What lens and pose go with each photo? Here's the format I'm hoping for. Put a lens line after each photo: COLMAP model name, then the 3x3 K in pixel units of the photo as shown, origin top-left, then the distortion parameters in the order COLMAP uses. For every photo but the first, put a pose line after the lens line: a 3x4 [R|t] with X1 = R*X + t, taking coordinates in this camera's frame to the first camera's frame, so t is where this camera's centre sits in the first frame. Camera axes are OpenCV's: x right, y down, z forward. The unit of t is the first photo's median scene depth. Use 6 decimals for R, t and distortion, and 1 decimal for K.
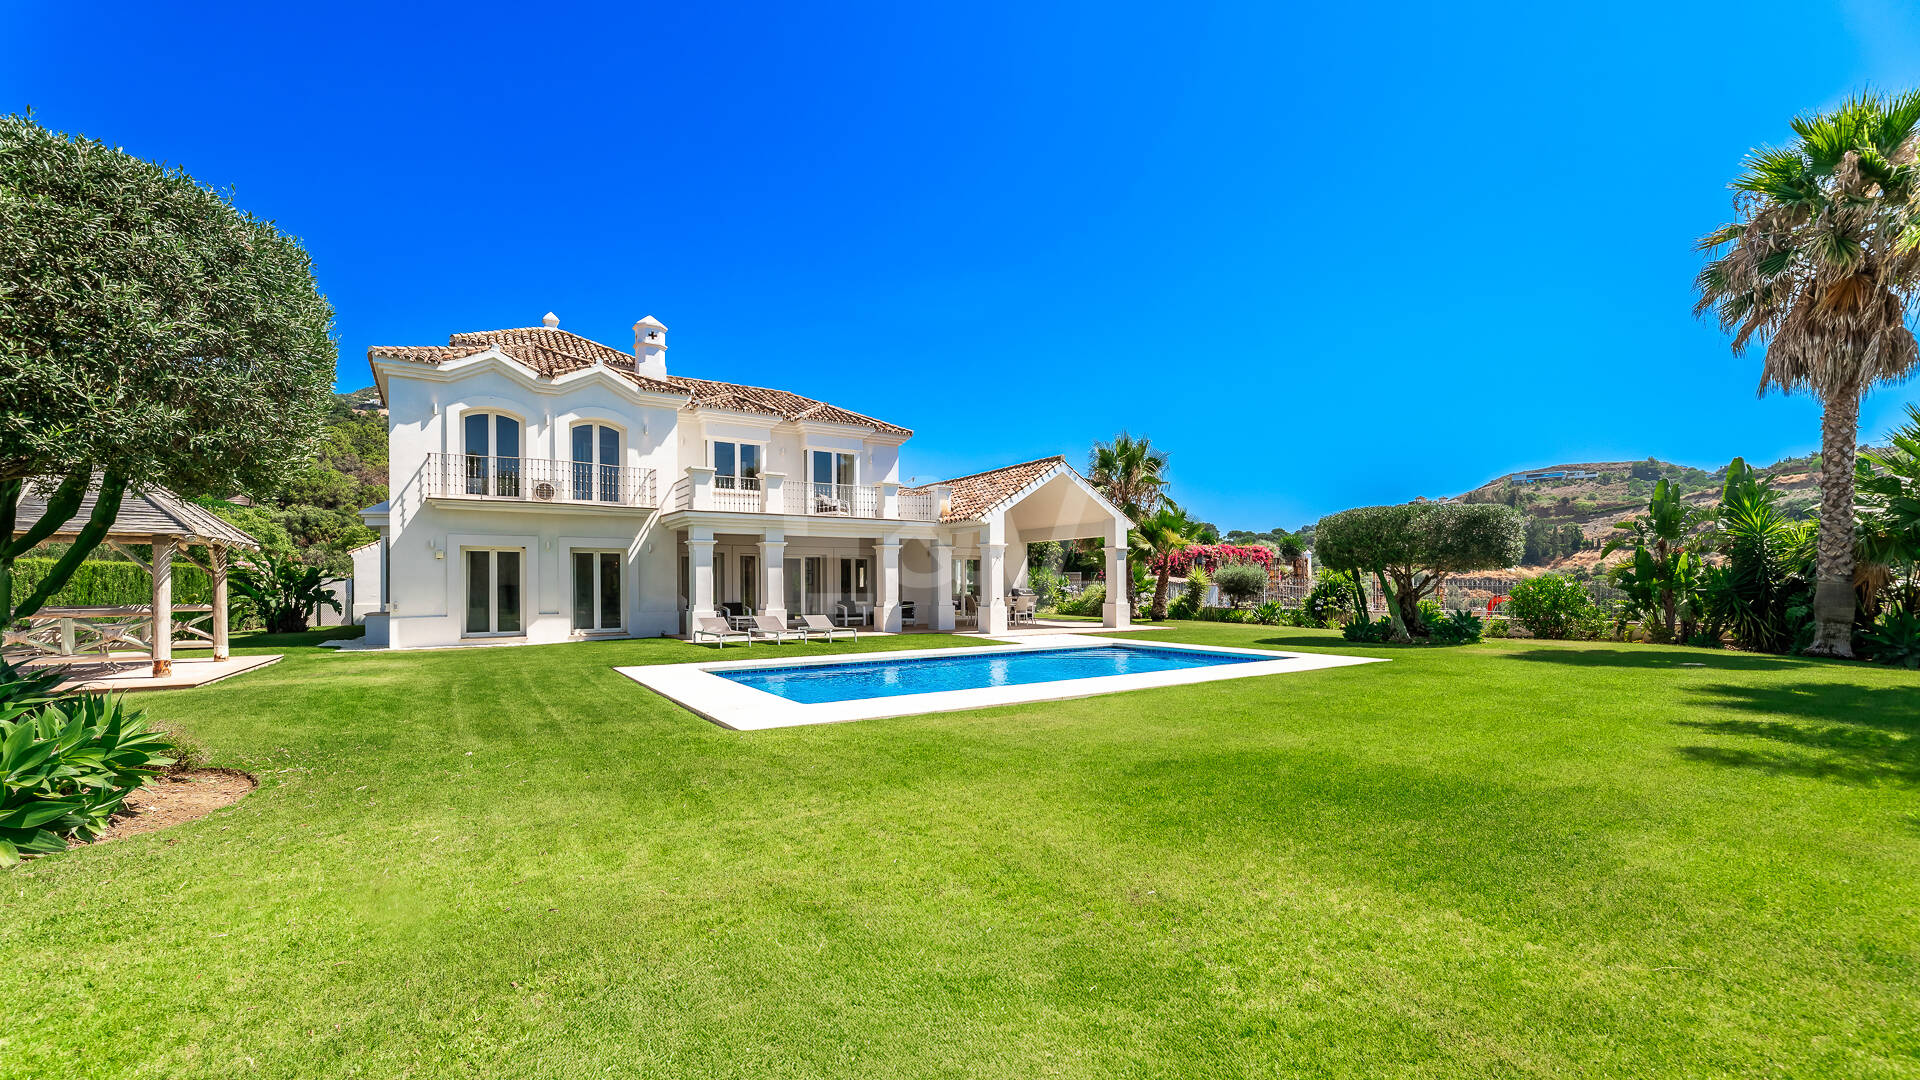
lens RADIAL K [[779.3, 0, 950.3], [0, 779.3, 579.5], [0, 0, 1]] dist [0.000050, -0.000187]
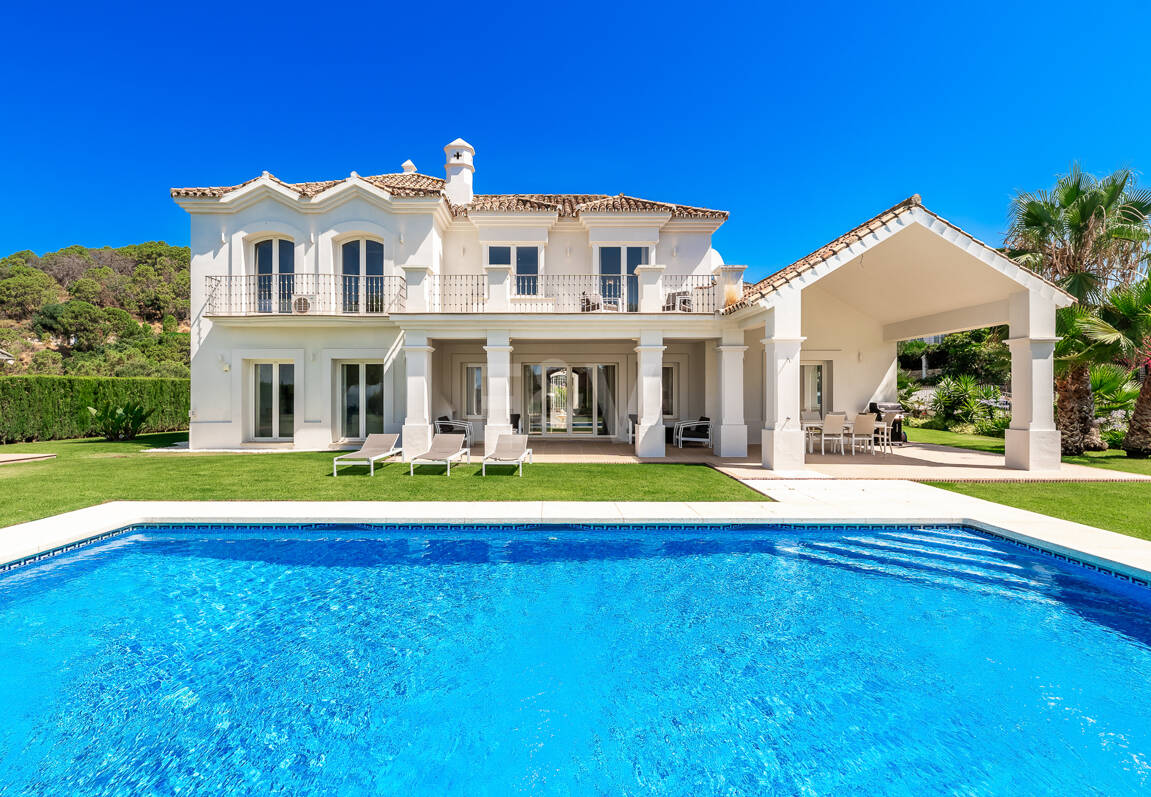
lens RADIAL K [[575.7, 0, 552.1], [0, 575.7, 397.0], [0, 0, 1]] dist [-0.000954, 0.002438]
pose [[0.838659, 0.008194, -0.544596, 0.168884], [-0.001579, 0.999919, 0.012613, -0.000320], [0.544655, -0.009718, 0.838604, 0.489099]]
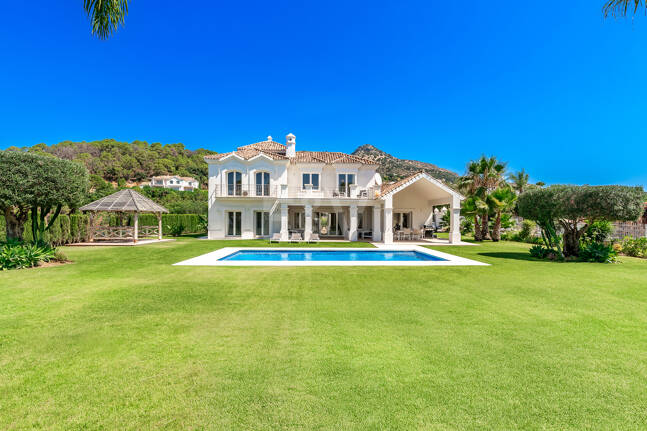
lens RADIAL K [[308.7, 0, 323.6], [0, 308.7, 220.3], [0, 0, 1]] dist [0.004308, 0.000542]
pose [[0.855817, 0.012374, -0.517130, 0.414474], [-0.007072, 0.999900, 0.012223, -0.016229], [0.517230, -0.006804, 0.855820, 0.037278]]
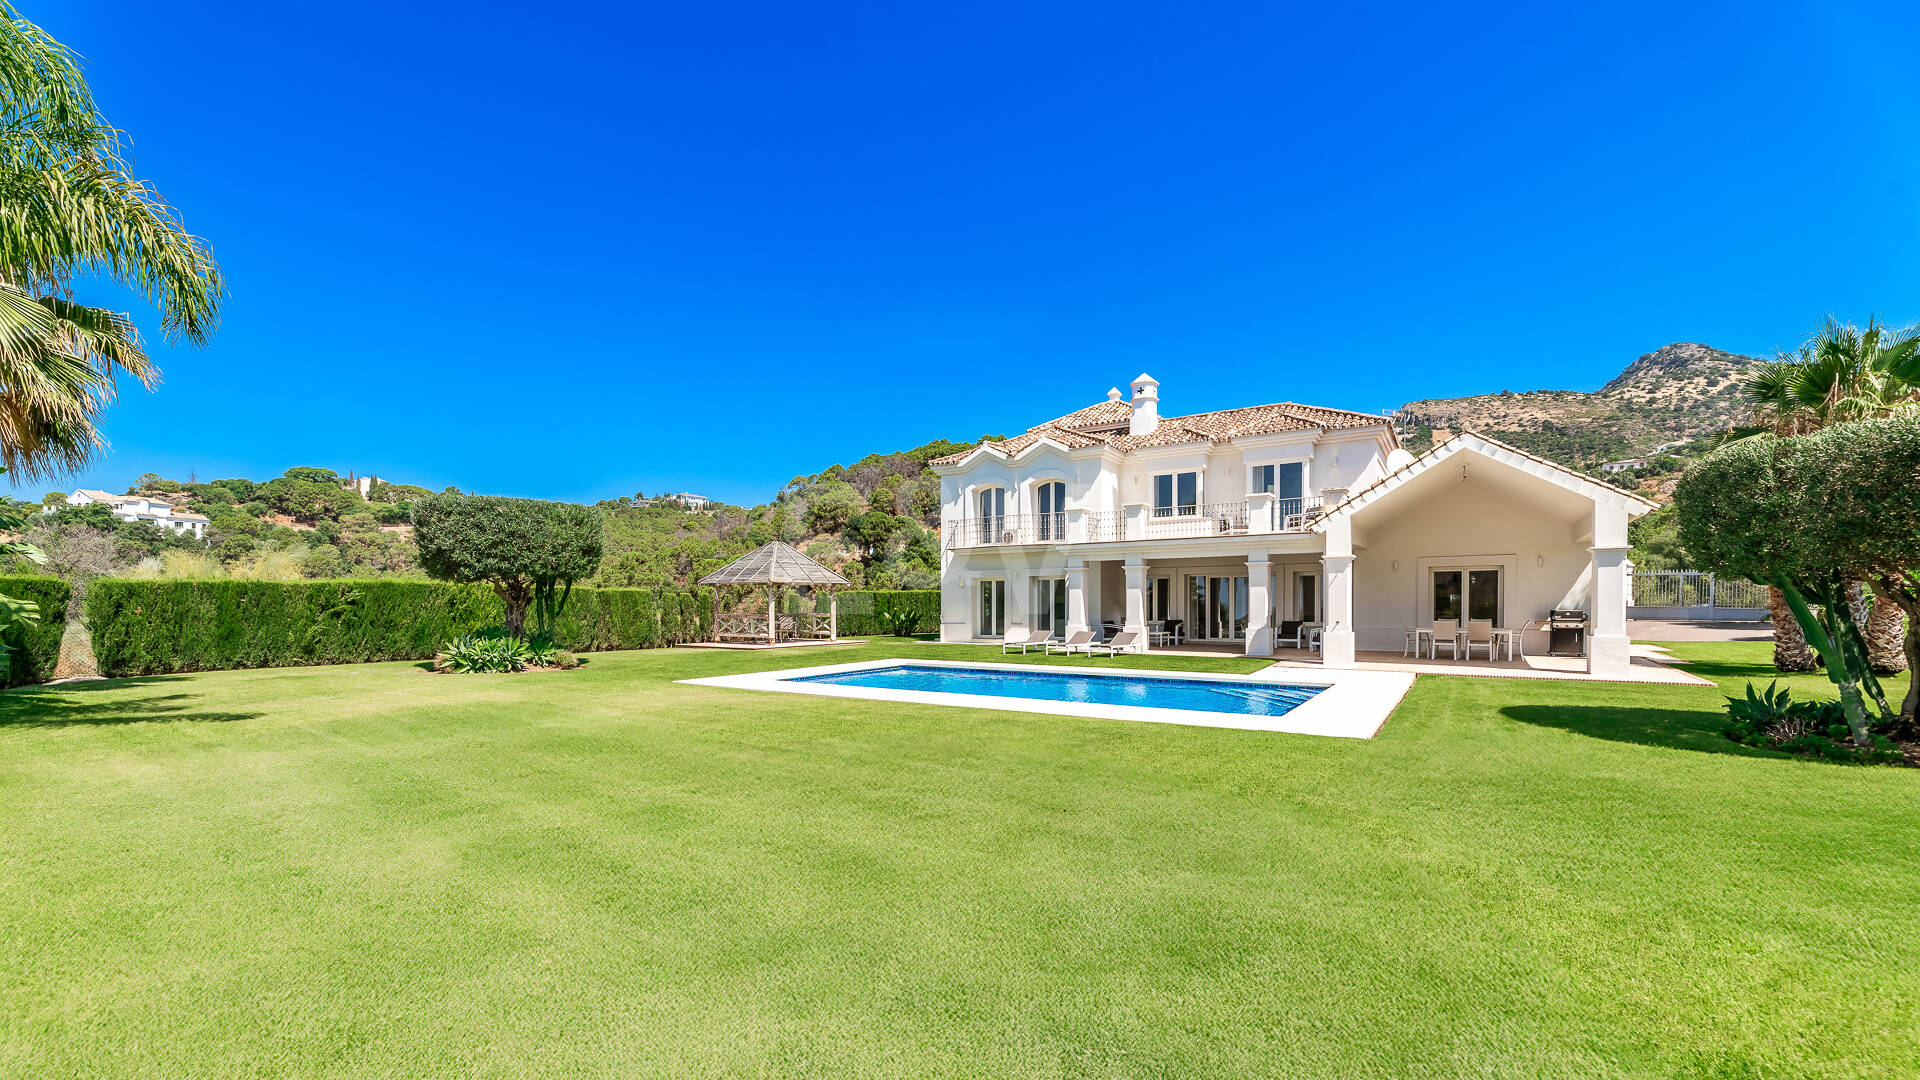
lens RADIAL K [[779.3, 0, 959.0], [0, 779.3, 604.7], [0, 0, 1]] dist [0.000050, -0.000187]
pose [[0.402014, 0.006300, -0.915612, 0.679286], [0.007745, 0.999917, 0.010281, -0.006116], [0.915601, -0.011224, 0.401932, 0.319115]]
